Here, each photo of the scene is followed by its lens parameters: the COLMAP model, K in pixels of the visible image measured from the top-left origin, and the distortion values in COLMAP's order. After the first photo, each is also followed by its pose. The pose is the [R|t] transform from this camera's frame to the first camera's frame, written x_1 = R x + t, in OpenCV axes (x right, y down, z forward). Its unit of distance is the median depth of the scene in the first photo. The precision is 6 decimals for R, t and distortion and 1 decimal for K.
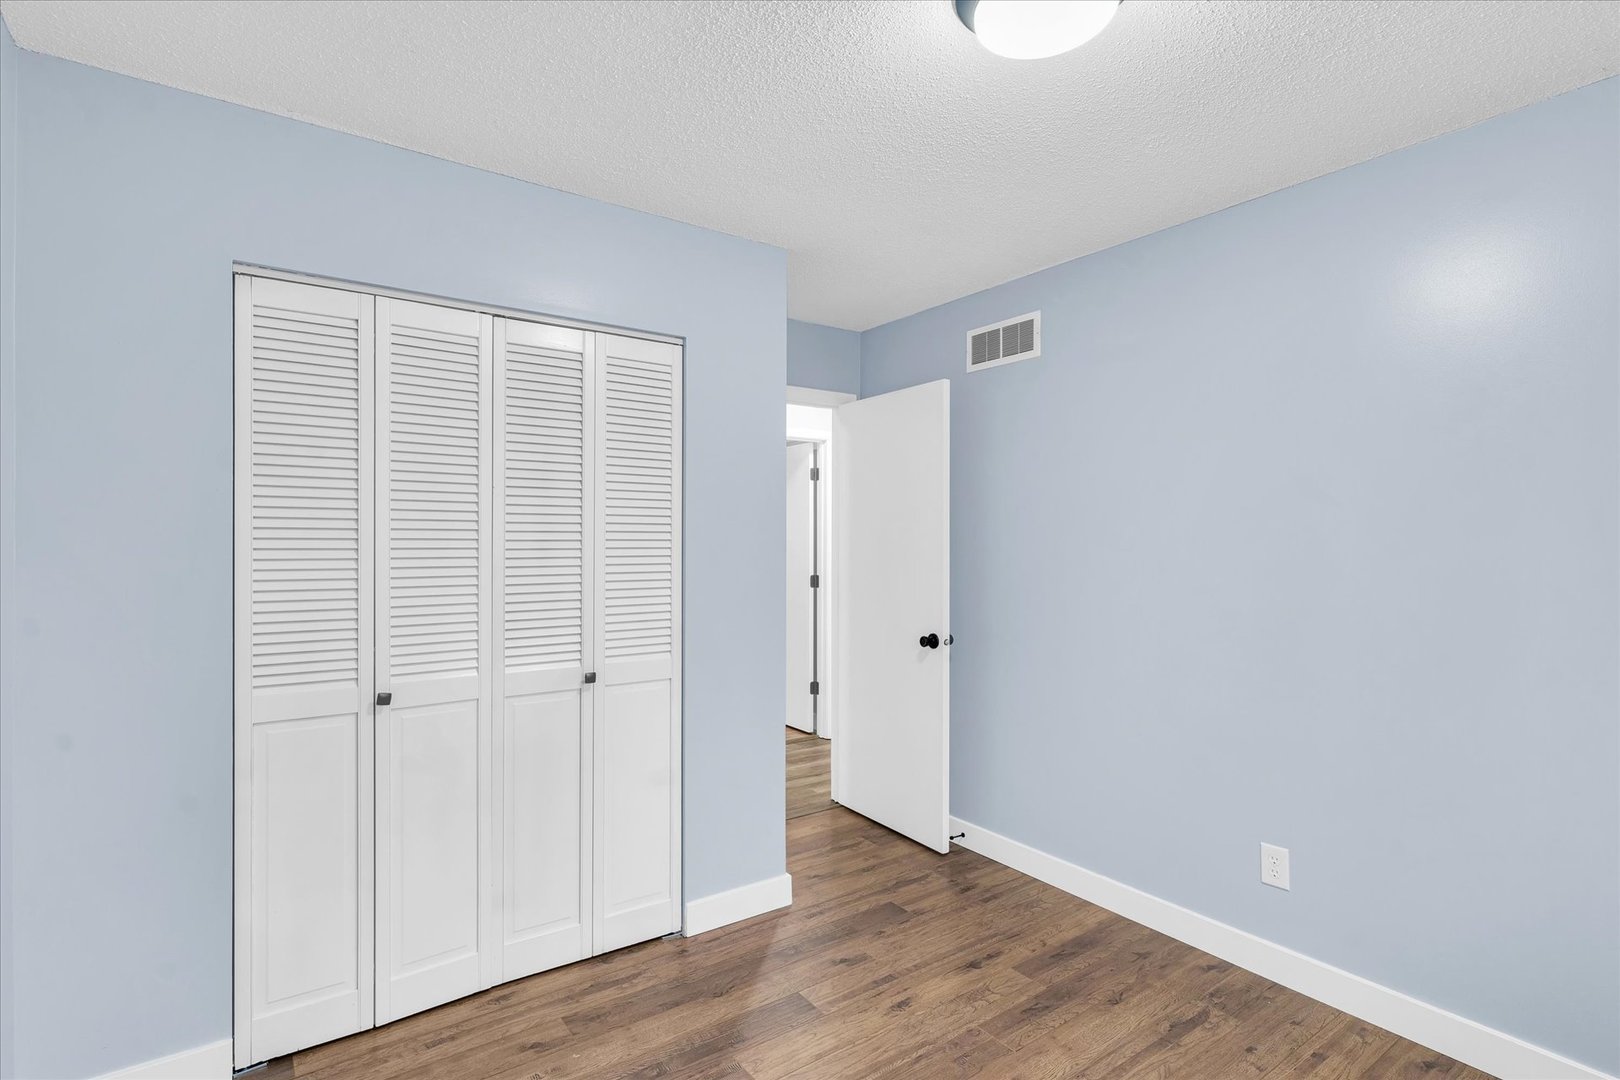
lens RADIAL K [[750.1, 0, 816.8], [0, 750.1, 535.2], [0, 0, 1]] dist [0.000097, -0.001522]
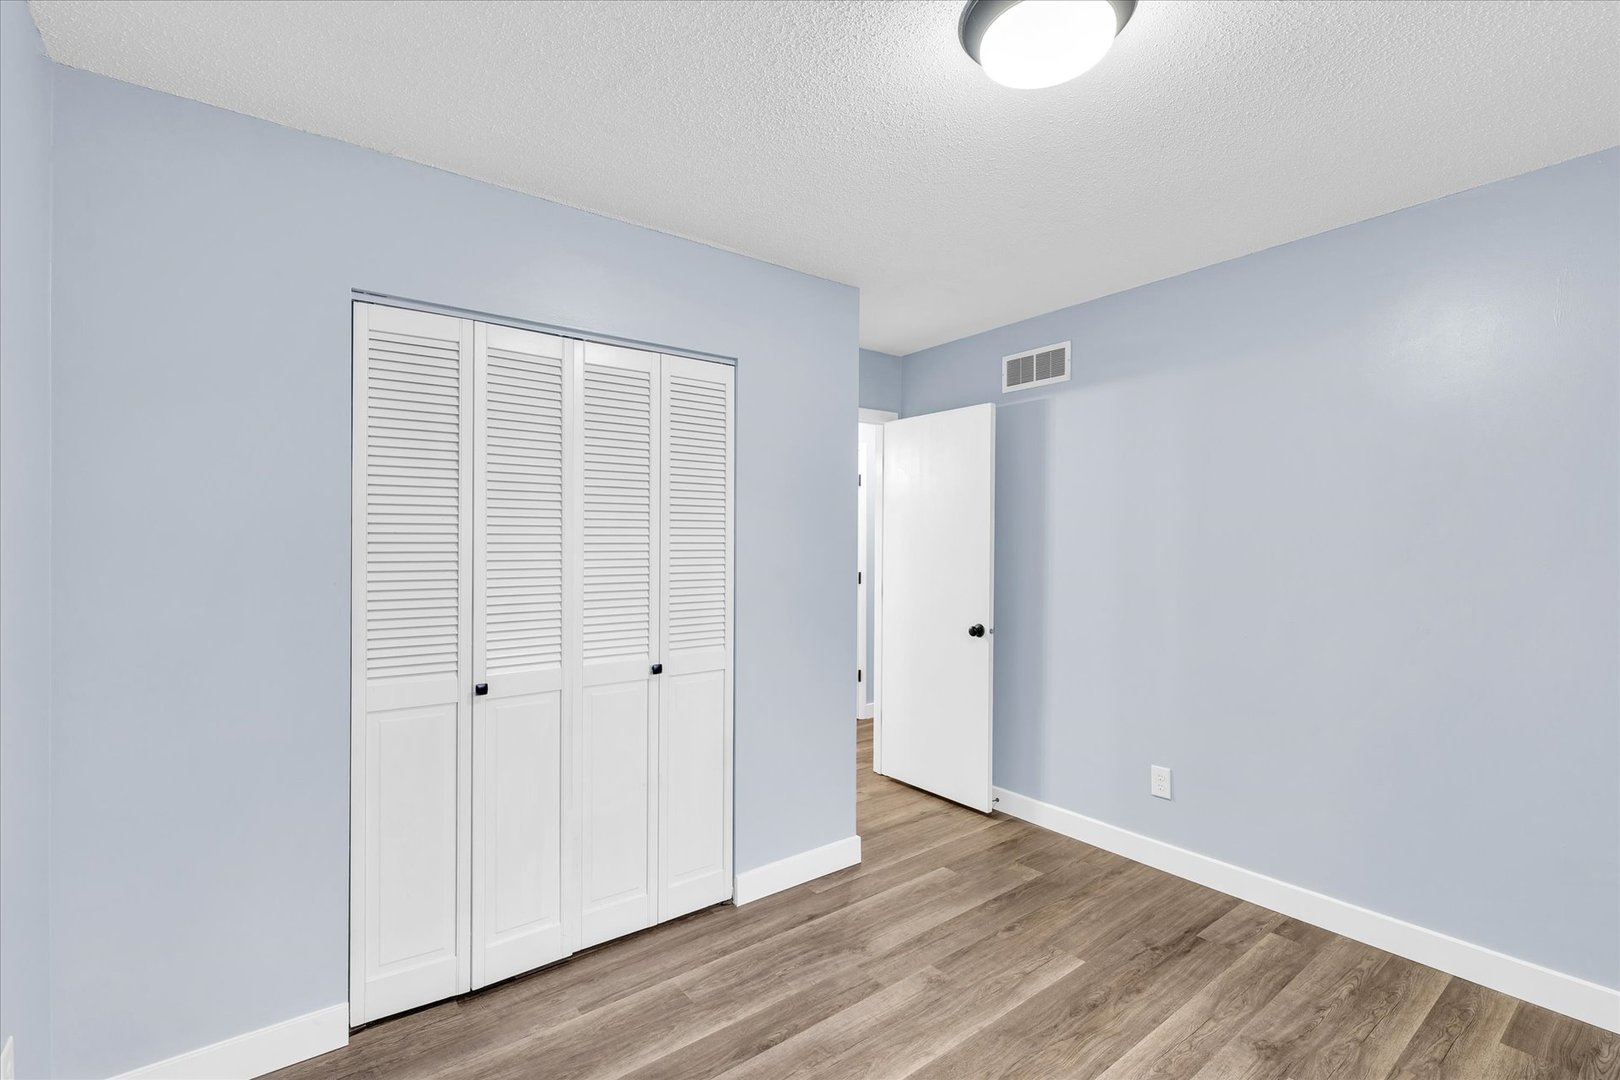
lens RADIAL K [[750.1, 0, 804.1], [0, 750.1, 542.7], [0, 0, 1]] dist [0.000097, -0.001522]
pose [[0.998623, -0.004882, 0.052234, -0.159808], [0.004512, 0.999964, 0.007198, -0.001716], [-0.052267, -0.006953, 0.998609, -0.114581]]
